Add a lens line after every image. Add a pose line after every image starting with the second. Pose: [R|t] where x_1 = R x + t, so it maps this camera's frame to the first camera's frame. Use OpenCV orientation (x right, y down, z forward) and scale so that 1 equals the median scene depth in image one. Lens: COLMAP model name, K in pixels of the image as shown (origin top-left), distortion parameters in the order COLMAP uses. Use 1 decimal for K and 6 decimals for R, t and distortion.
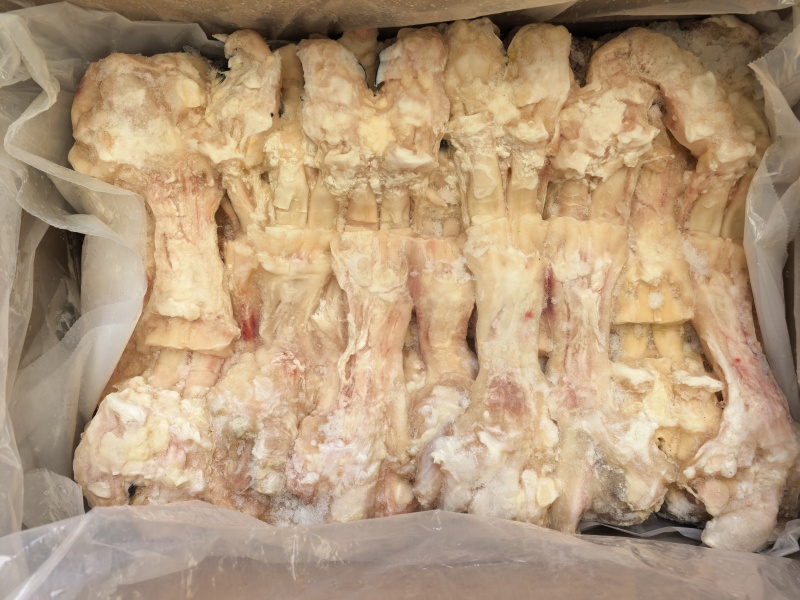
lens RADIAL K [[556.5, 0, 396.9], [0, 556.5, 303.5], [0, 0, 1]] dist [-0.035548, 0.013303]
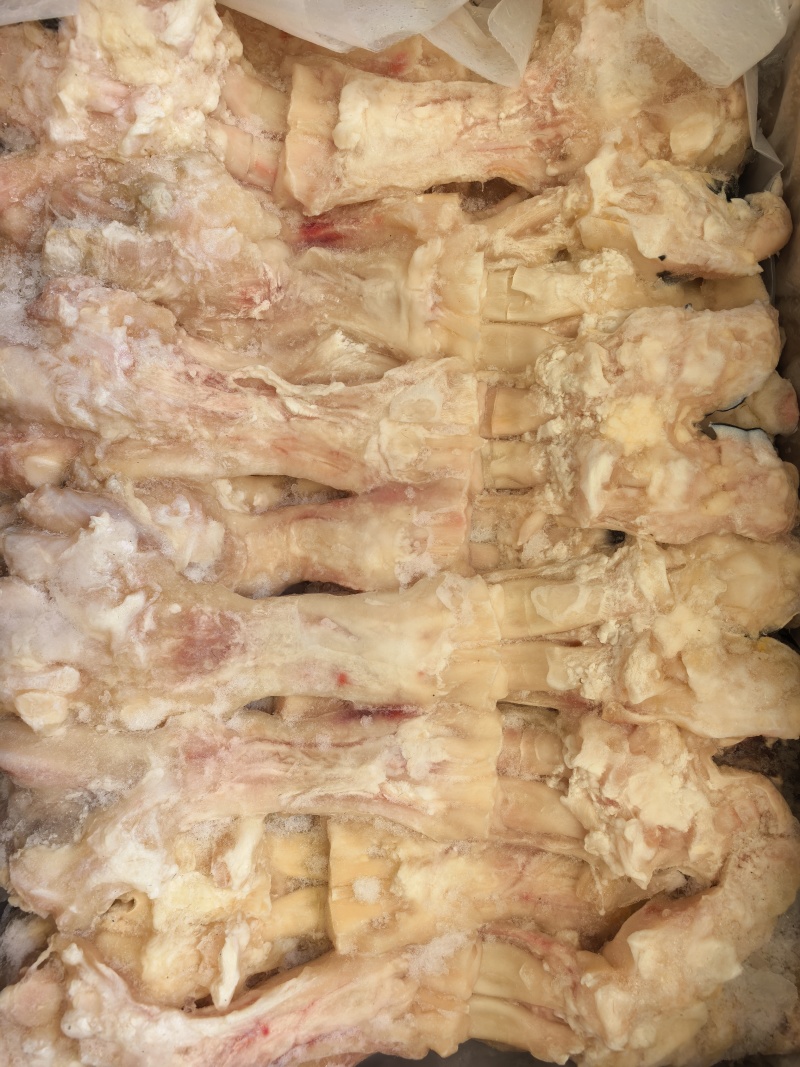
lens RADIAL K [[742.3, 0, 405.8], [0, 742.3, 533.5], [0, 0, 1]] dist [-0.035548, 0.013303]
pose [[0.004046, 0.999667, -0.025497, 0.101781], [-0.998697, 0.002742, -0.050958, -0.008194], [-0.050871, 0.025670, 0.998375, 0.187761]]
